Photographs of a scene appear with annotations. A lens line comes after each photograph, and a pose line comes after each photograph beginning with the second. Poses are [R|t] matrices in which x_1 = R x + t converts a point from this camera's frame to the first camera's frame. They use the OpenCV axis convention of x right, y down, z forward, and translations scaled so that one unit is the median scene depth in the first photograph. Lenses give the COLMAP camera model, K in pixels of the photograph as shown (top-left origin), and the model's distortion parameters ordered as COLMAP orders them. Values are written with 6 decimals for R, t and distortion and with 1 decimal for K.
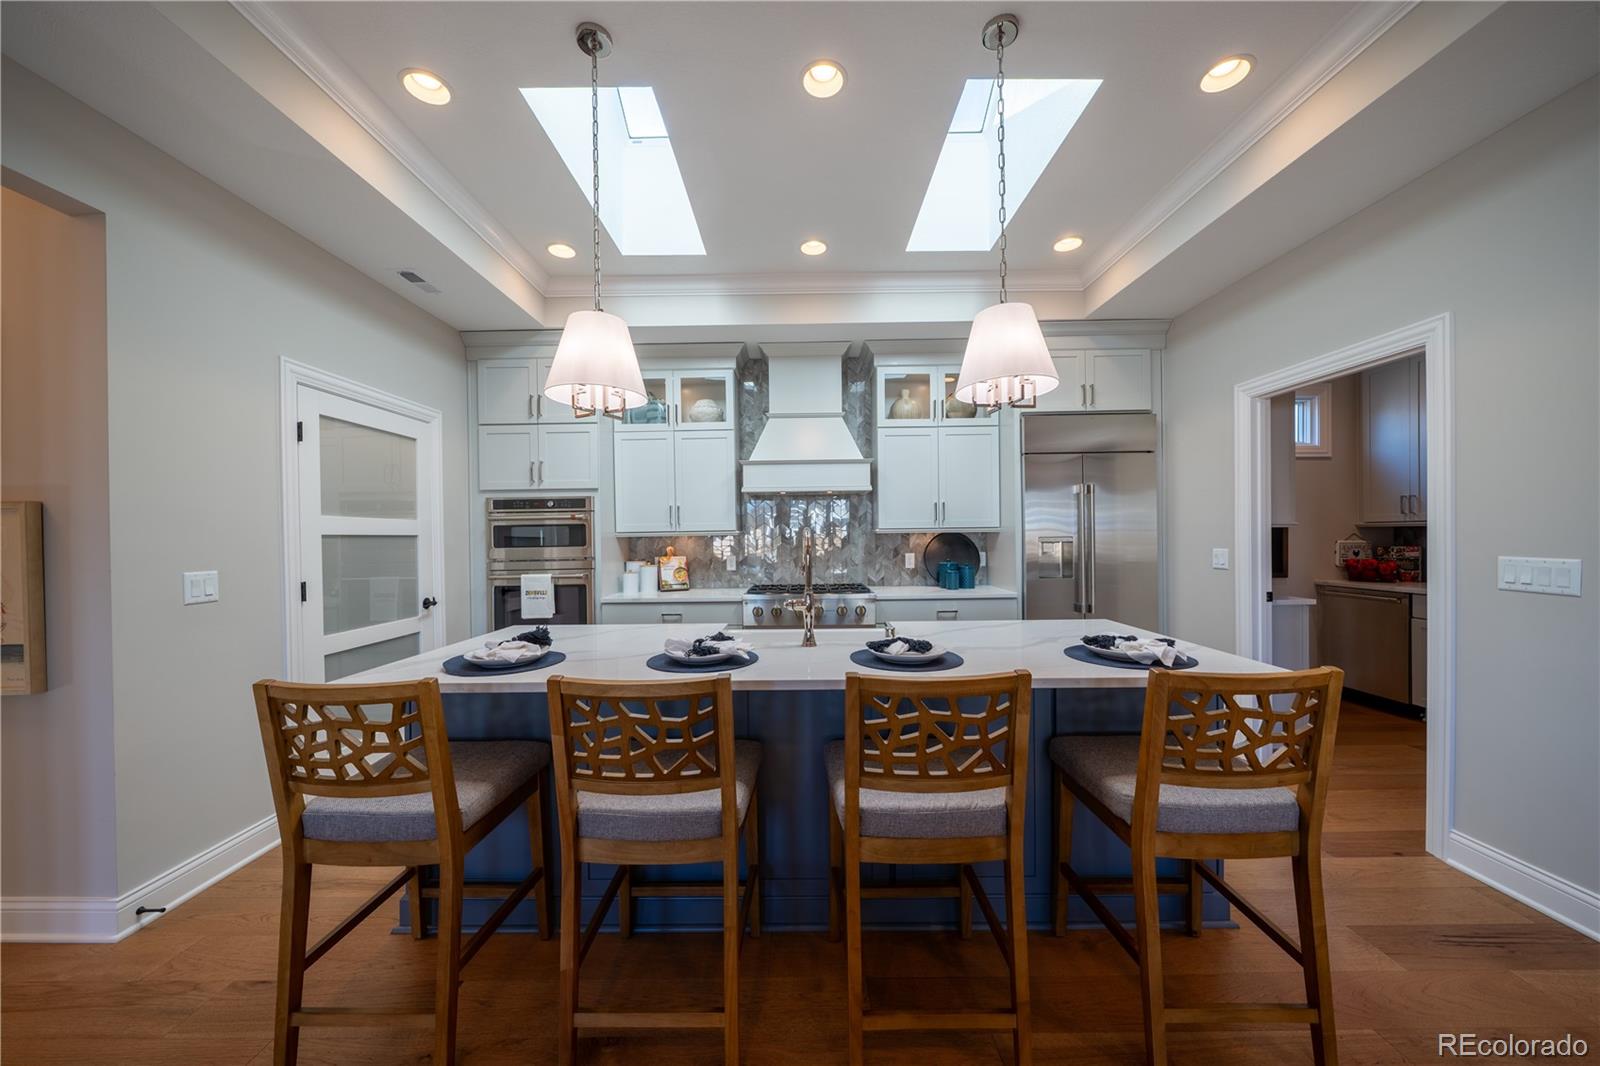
lens RADIAL K [[543.7, 0, 794.2], [0, 543.7, 540.9], [0, 0, 1]] dist [-0.011991, 0.000023]
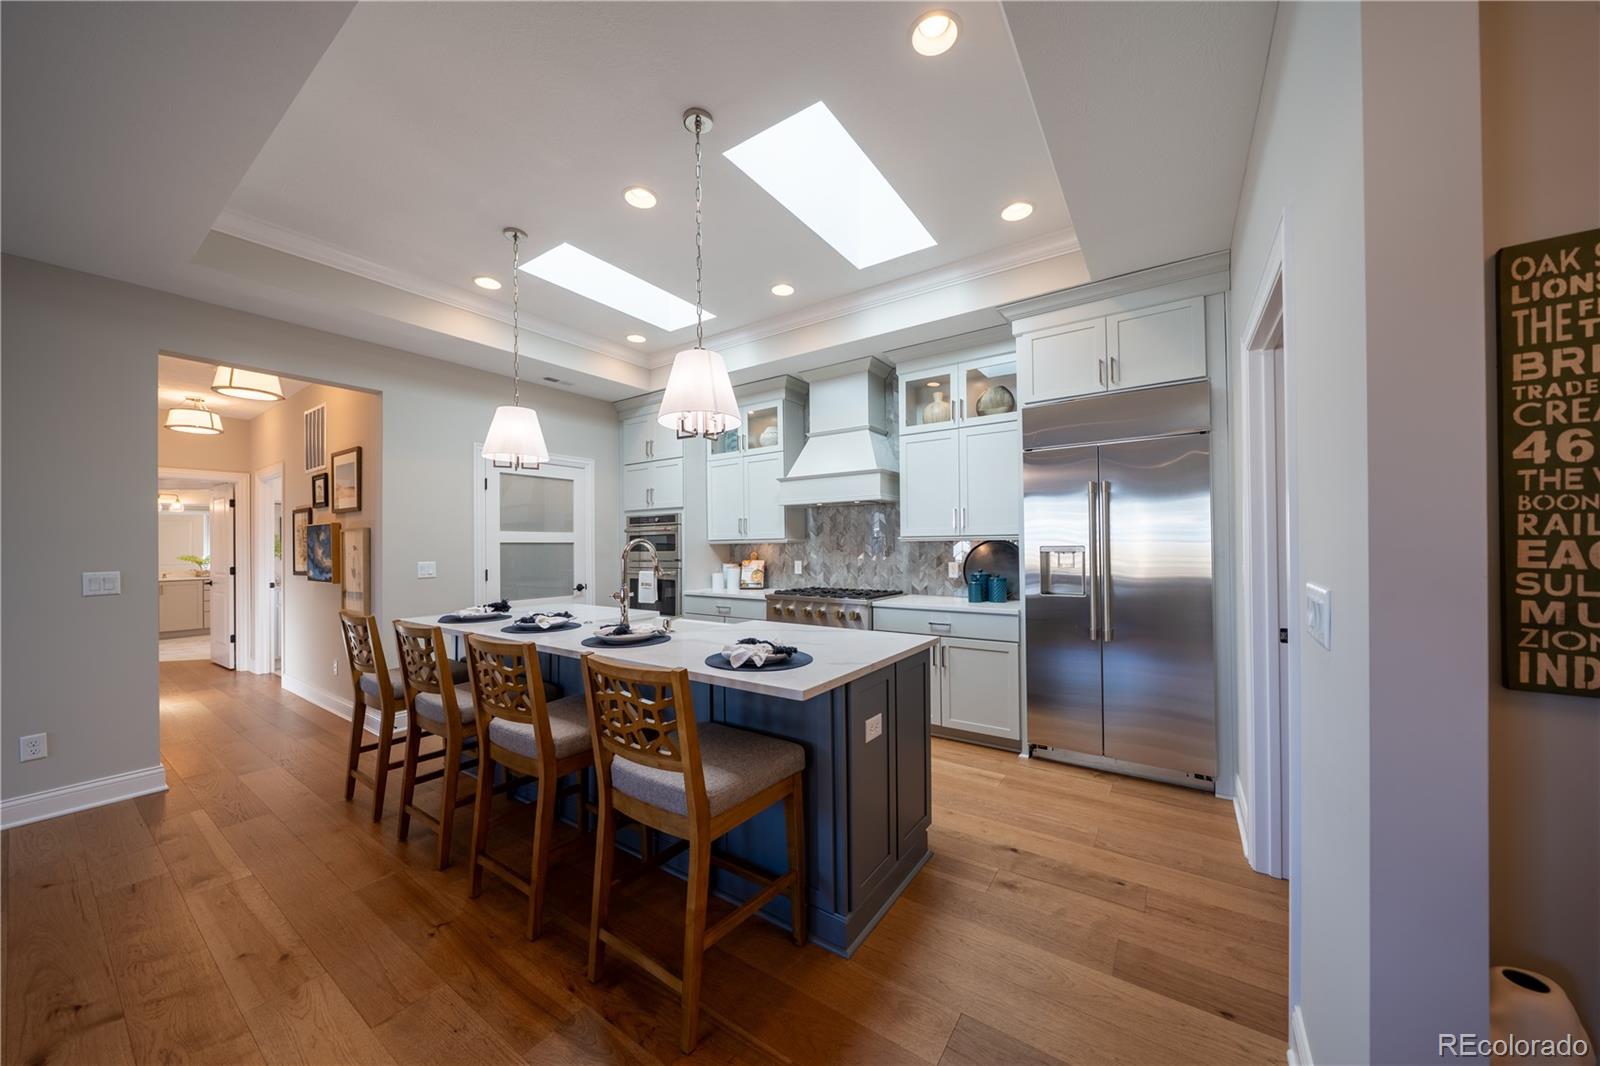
lens RADIAL K [[543.7, 0, 794.2], [0, 543.7, 540.9], [0, 0, 1]] dist [-0.011991, 0.000023]
pose [[0.828303, 0.000045, -0.560281, 0.560577], [-0.005850, 0.999946, -0.008569, -0.004931], [0.560250, 0.010376, 0.828258, 0.062938]]
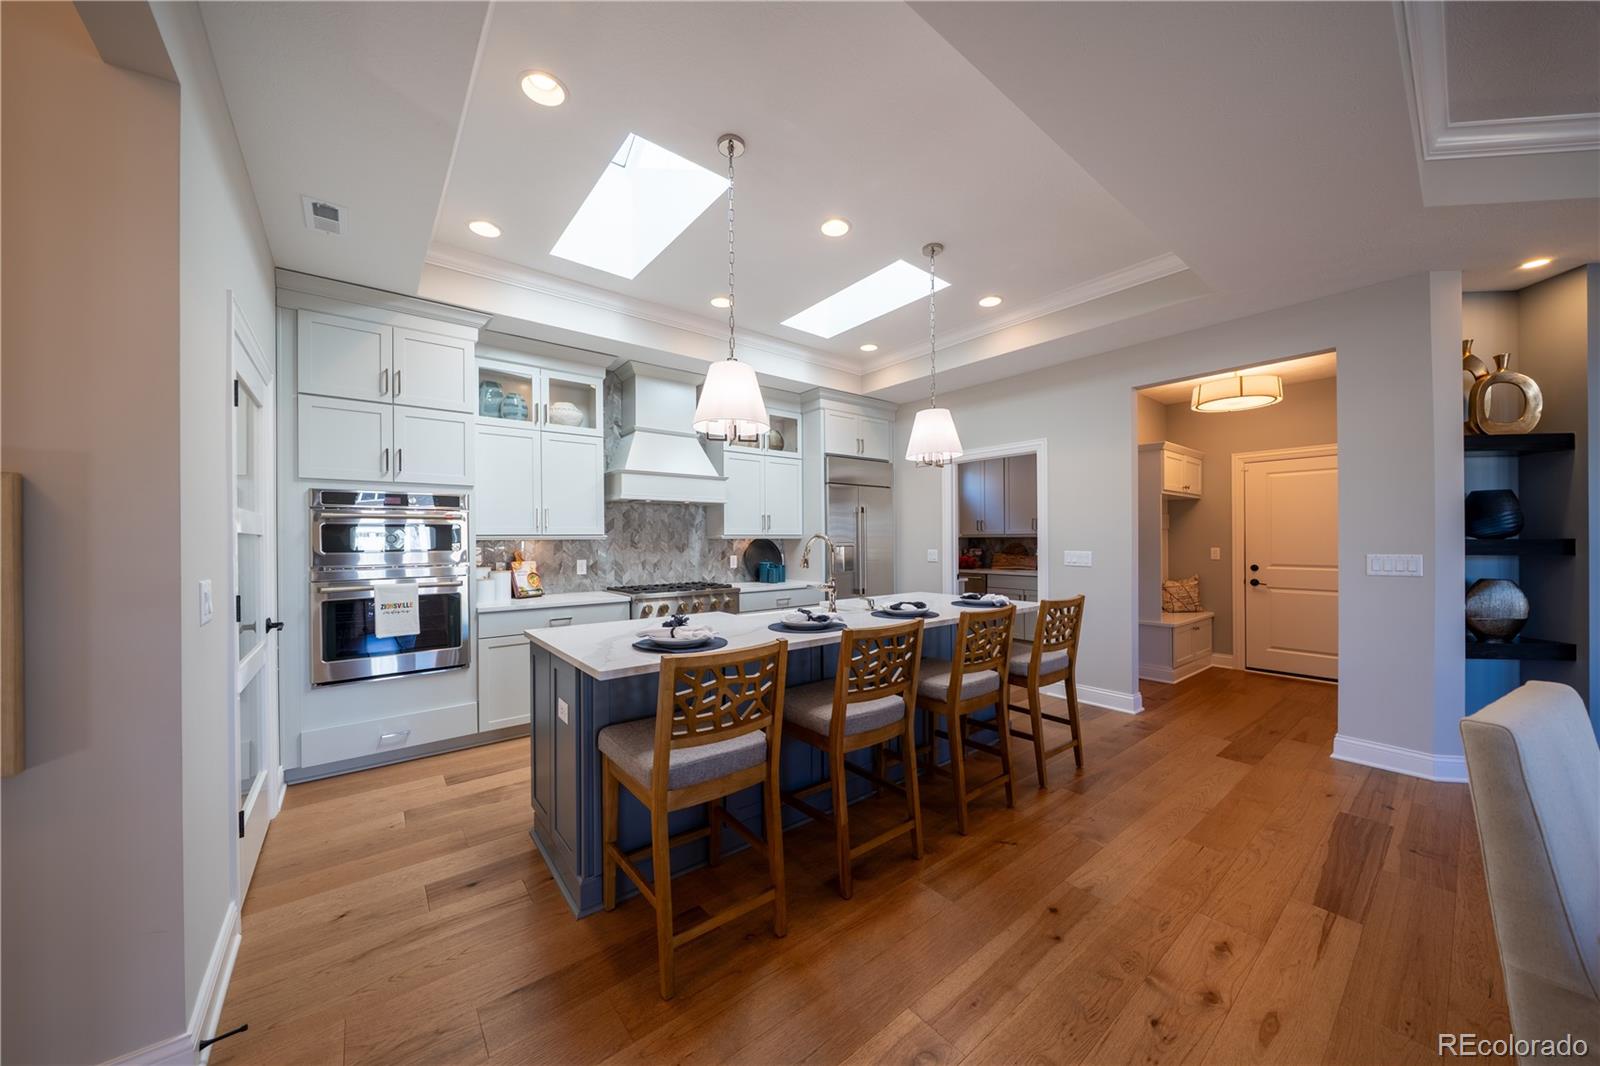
lens RADIAL K [[531.6, 0, 795.5], [0, 531.6, 542.3], [0, 0, 1]] dist [-0.038439, 0.000050]
pose [[0.779673, 0.006205, 0.626156, -0.460488], [0.002655, 0.999909, -0.013215, 0.009706], [-0.626181, 0.011965, 0.779586, -0.012336]]
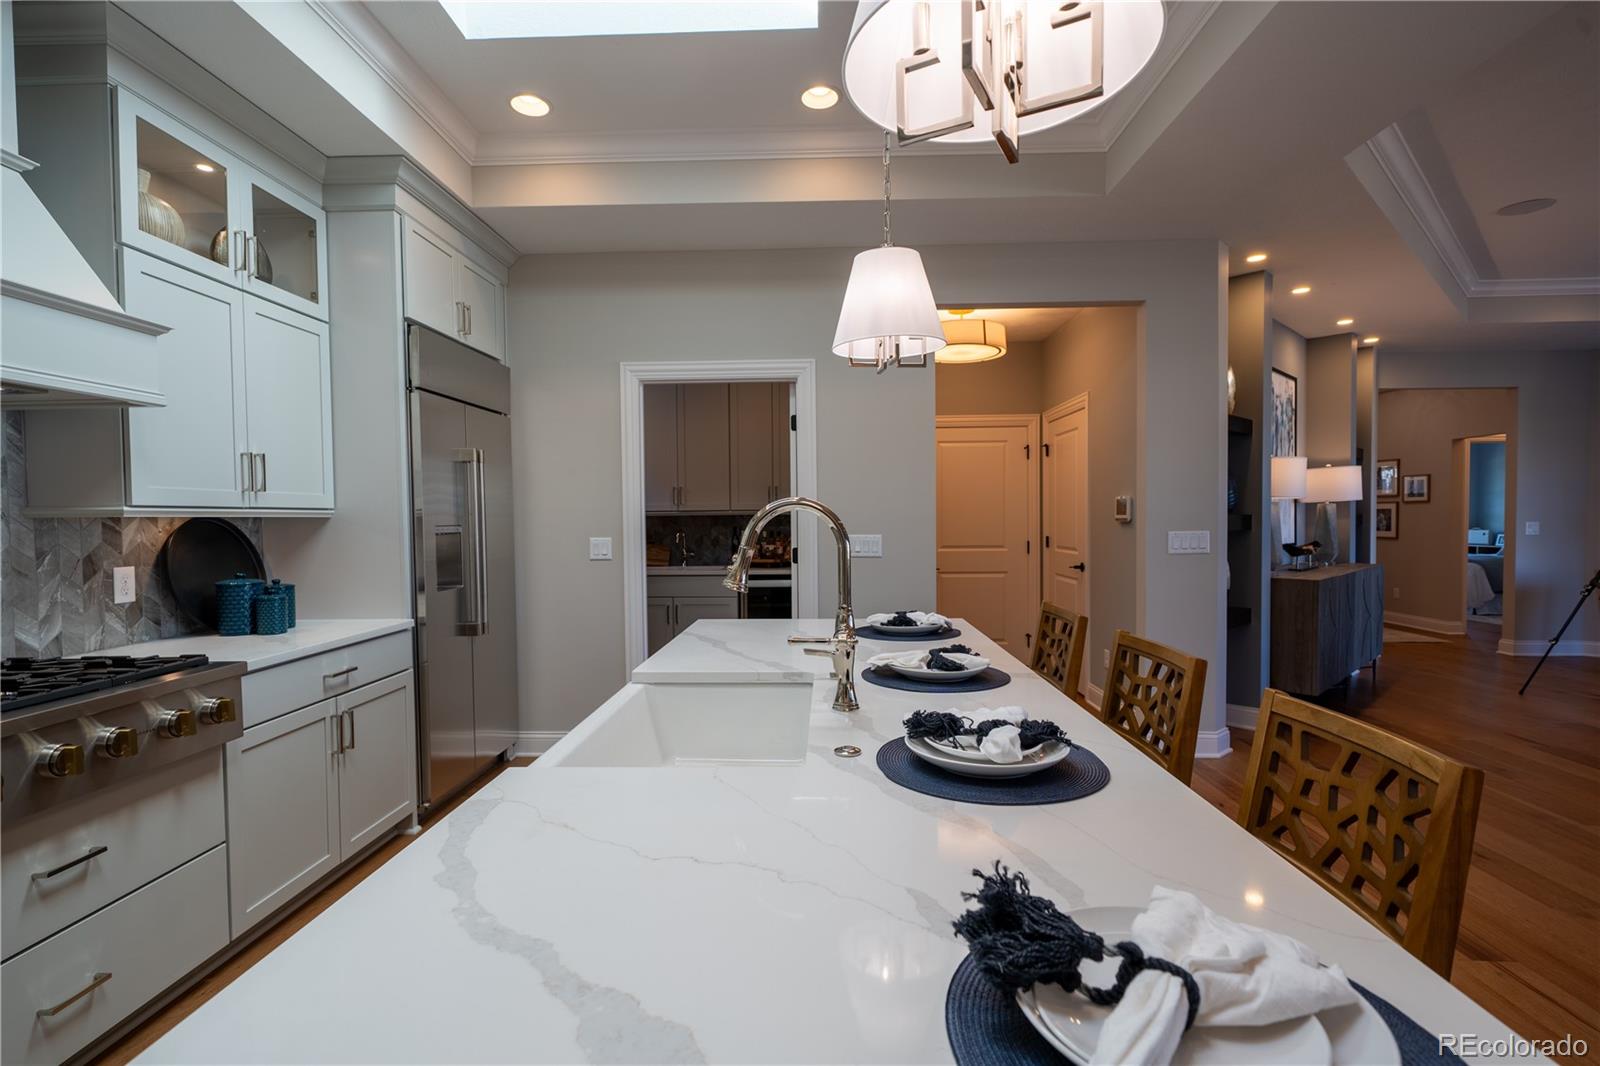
lens RADIAL K [[757.3, 0, 797.1], [0, 757.3, 540.3], [0, 0, 1]] dist [0.002106, 0.000369]
pose [[0.024941, -0.017506, 0.999536, -0.384468], [0.020715, 0.999641, 0.016991, 0.003458], [-0.999474, 0.020282, 0.025295, 0.514164]]
